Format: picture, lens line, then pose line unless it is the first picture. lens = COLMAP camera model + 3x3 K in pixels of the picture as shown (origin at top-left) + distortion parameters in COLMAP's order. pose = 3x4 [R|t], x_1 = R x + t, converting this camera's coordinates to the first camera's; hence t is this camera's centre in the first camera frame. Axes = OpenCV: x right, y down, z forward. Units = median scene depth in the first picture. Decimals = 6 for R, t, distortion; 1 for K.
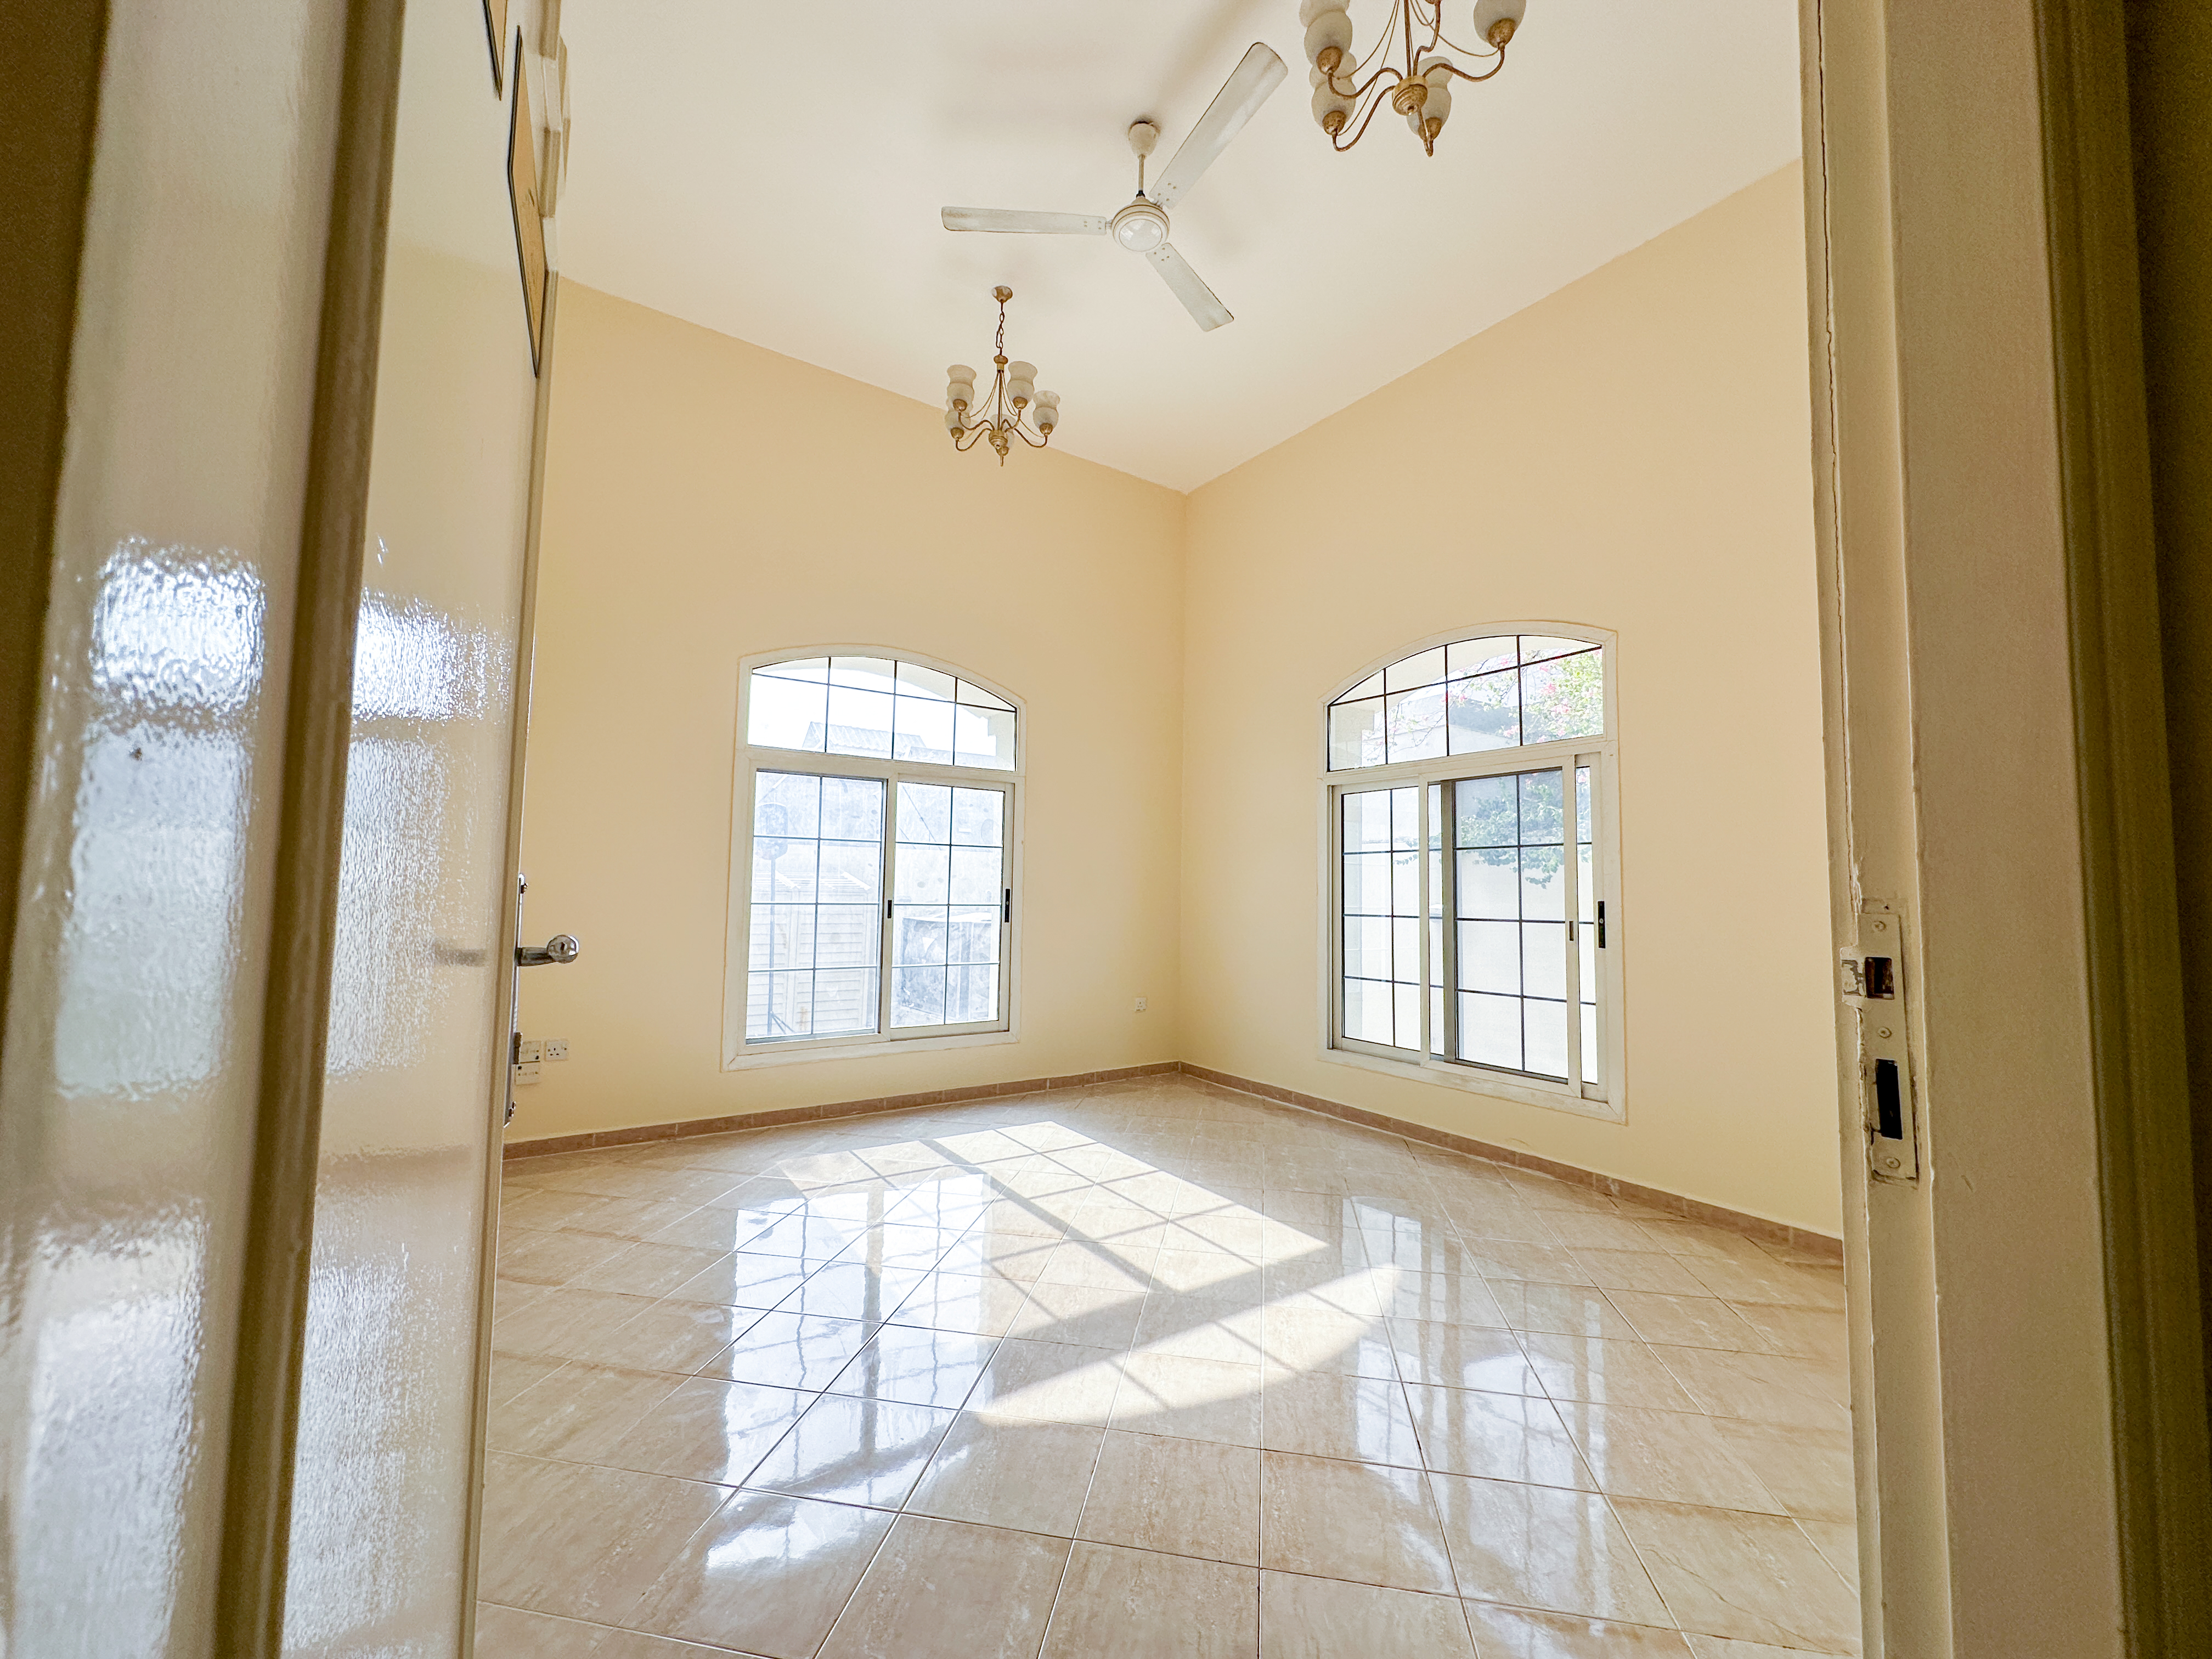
lens RADIAL K [[884.3, 0, 1106.0], [0, 884.3, 829.5], [0, 0, 1]] dist [-0.001513, 0.000352]
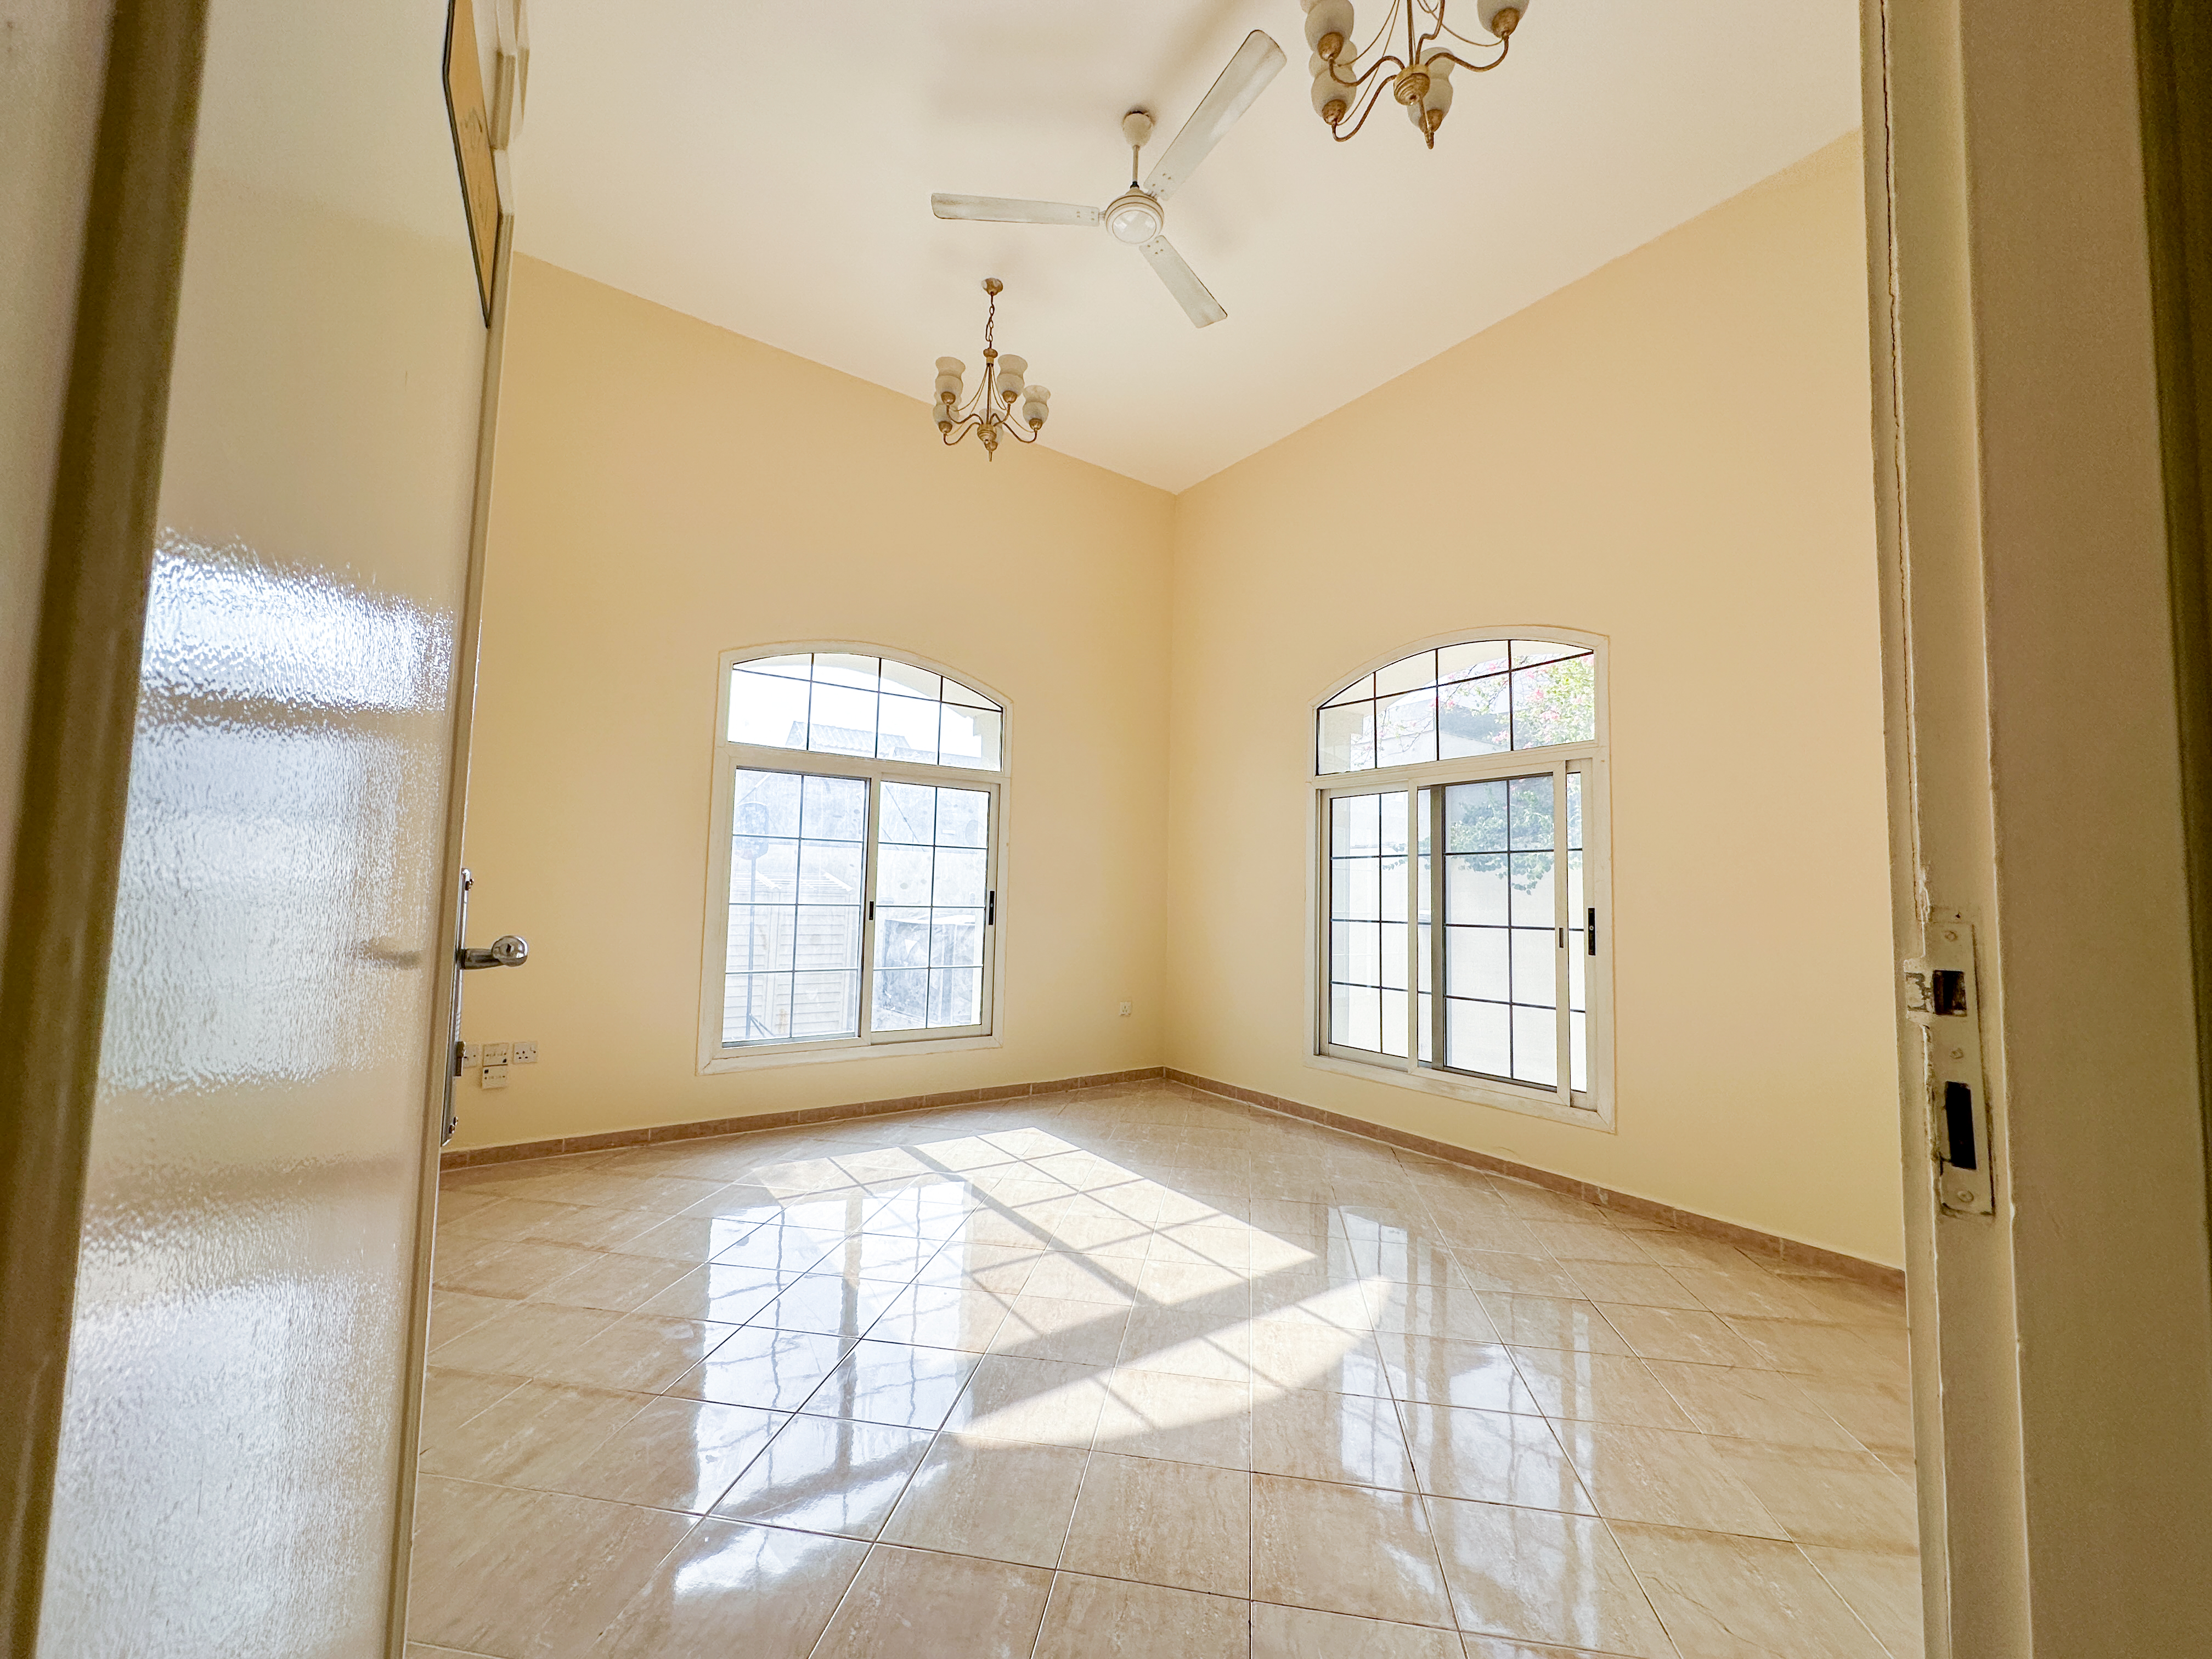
lens RADIAL K [[884.3, 0, 1106.0], [0, 884.3, 829.5], [0, 0, 1]] dist [-0.001513, 0.000352]
pose [[0.999802, 0.009033, 0.017740, -0.002969], [-0.008968, 0.999953, -0.003764, 0.001526], [-0.017773, 0.003604, 0.999836, 0.015838]]
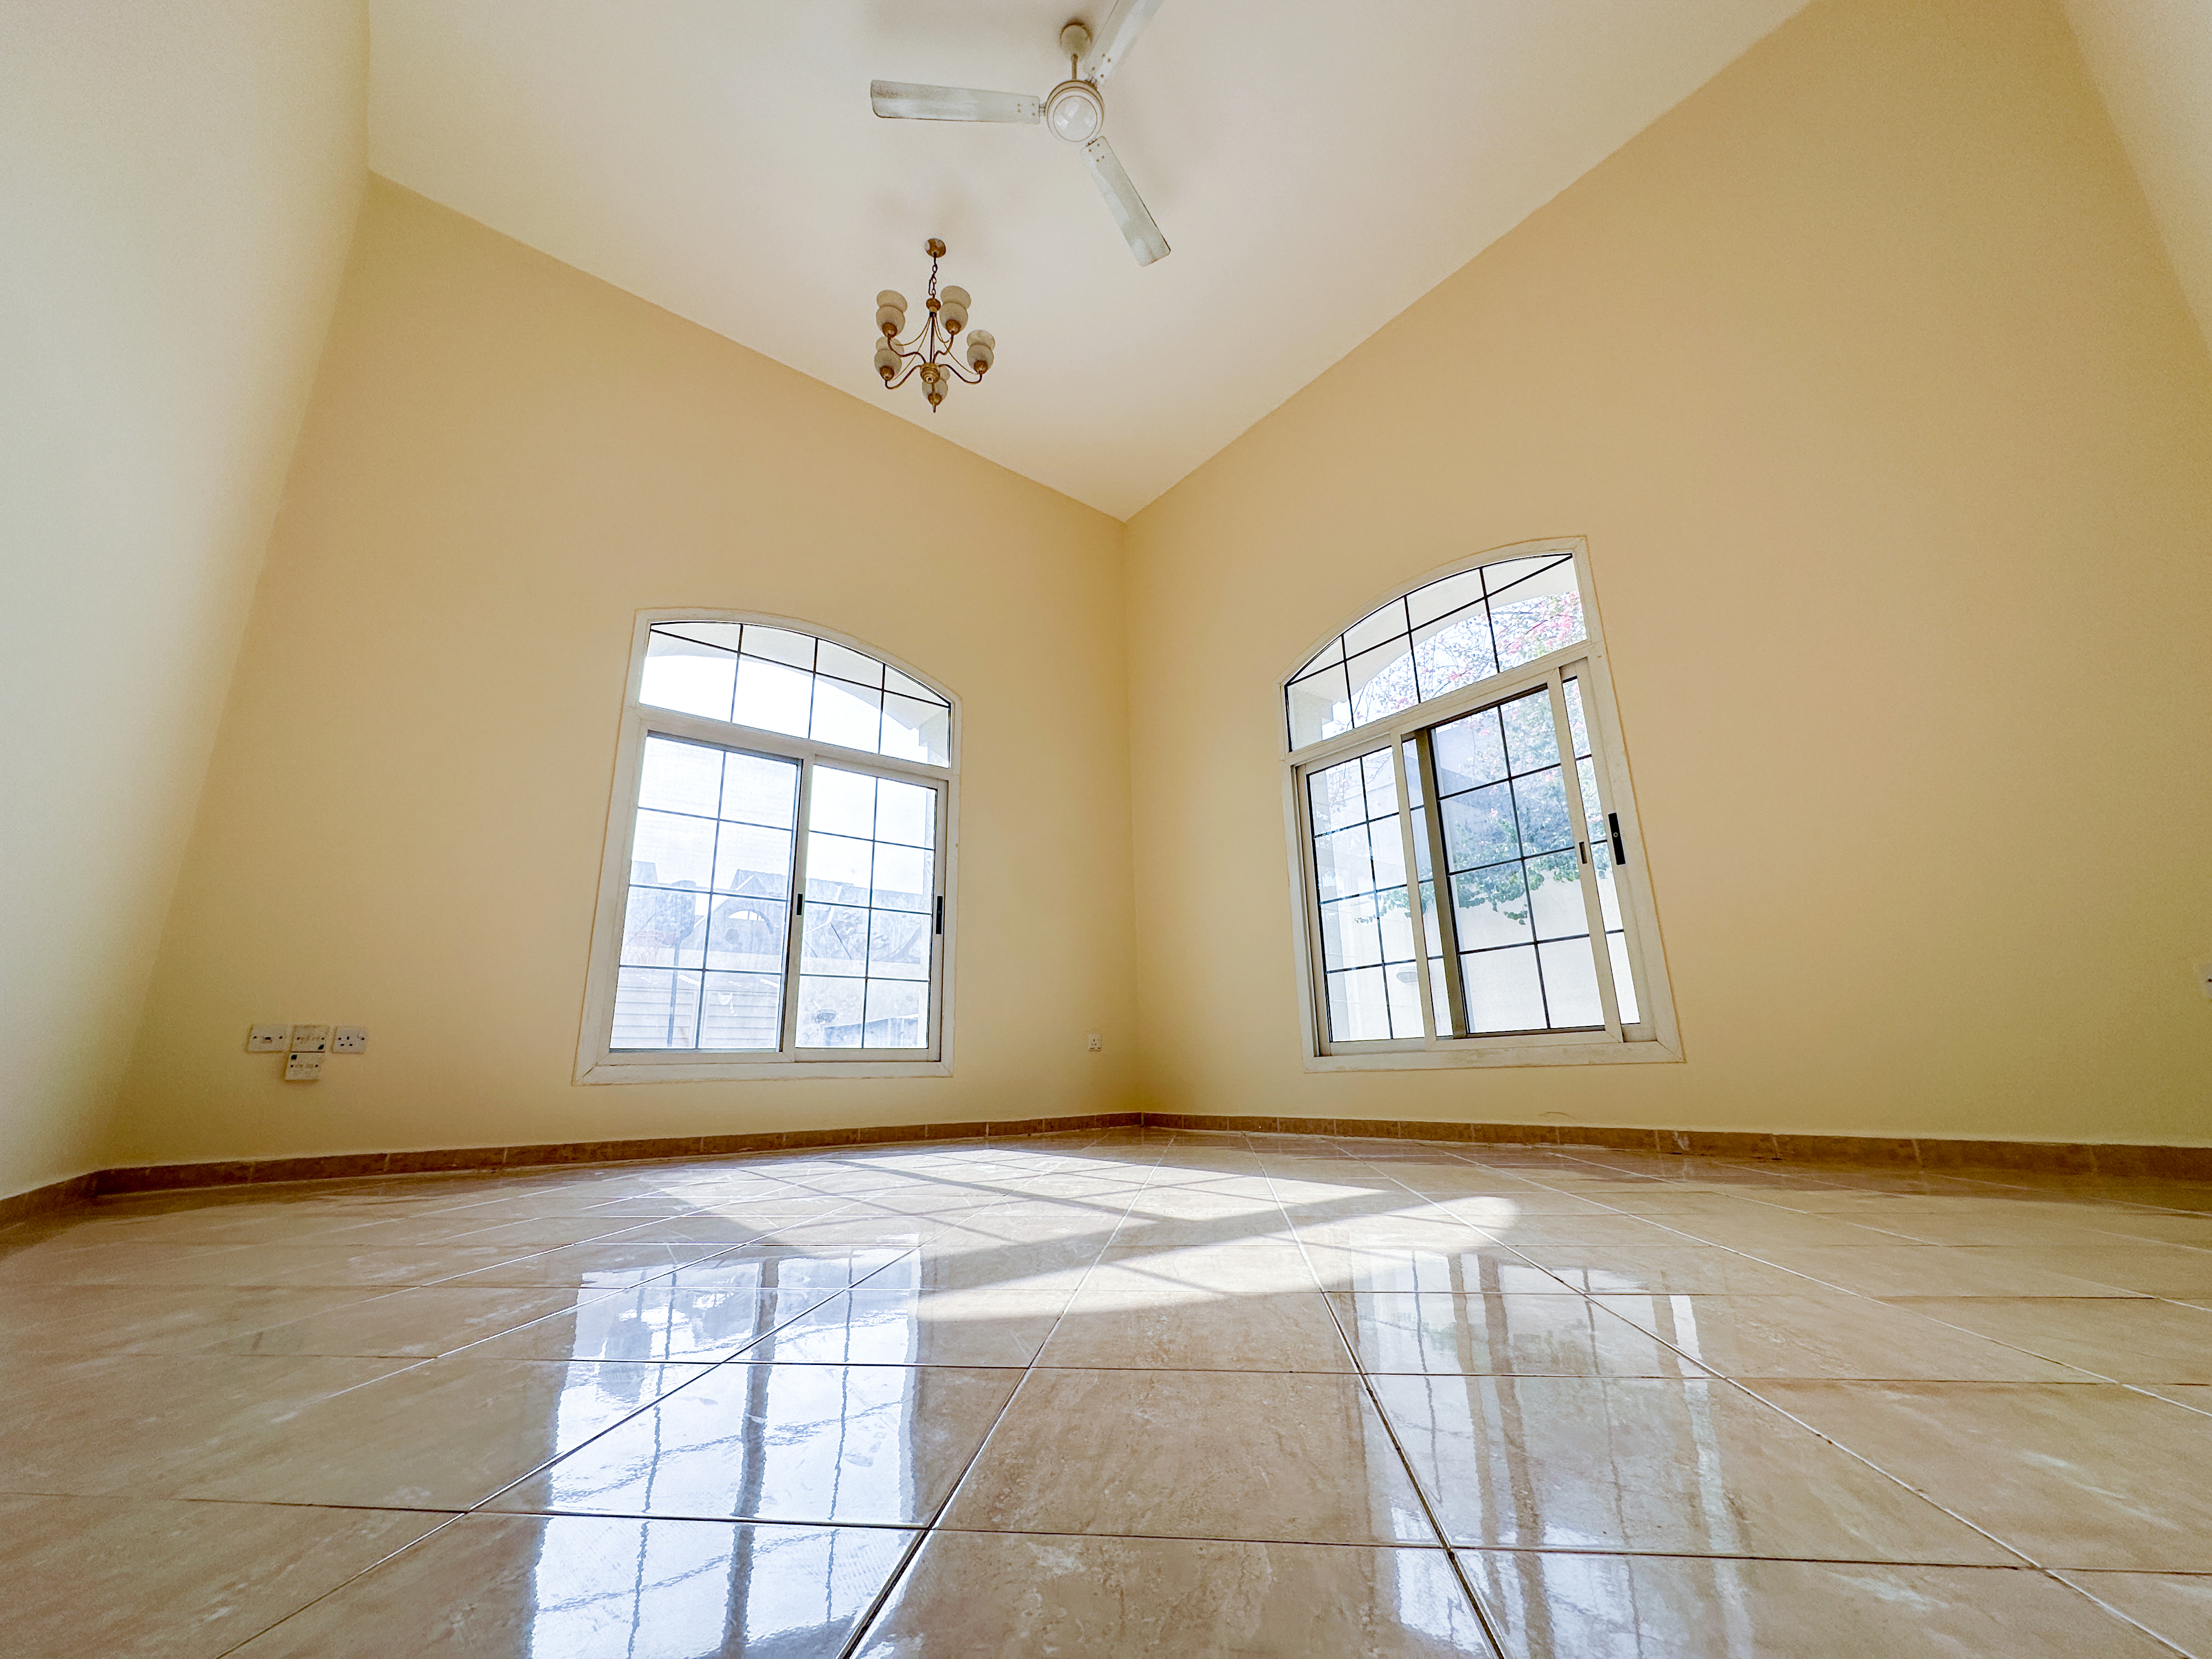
lens RADIAL K [[884.3, 0, 1106.0], [0, 884.3, 829.5], [0, 0, 1]] dist [-0.001513, 0.000352]
pose [[0.997395, -0.019785, 0.069368, -0.008424], [0.033369, 0.979119, -0.200533, 0.239490], [-0.063952, 0.202325, 0.977228, 0.156068]]
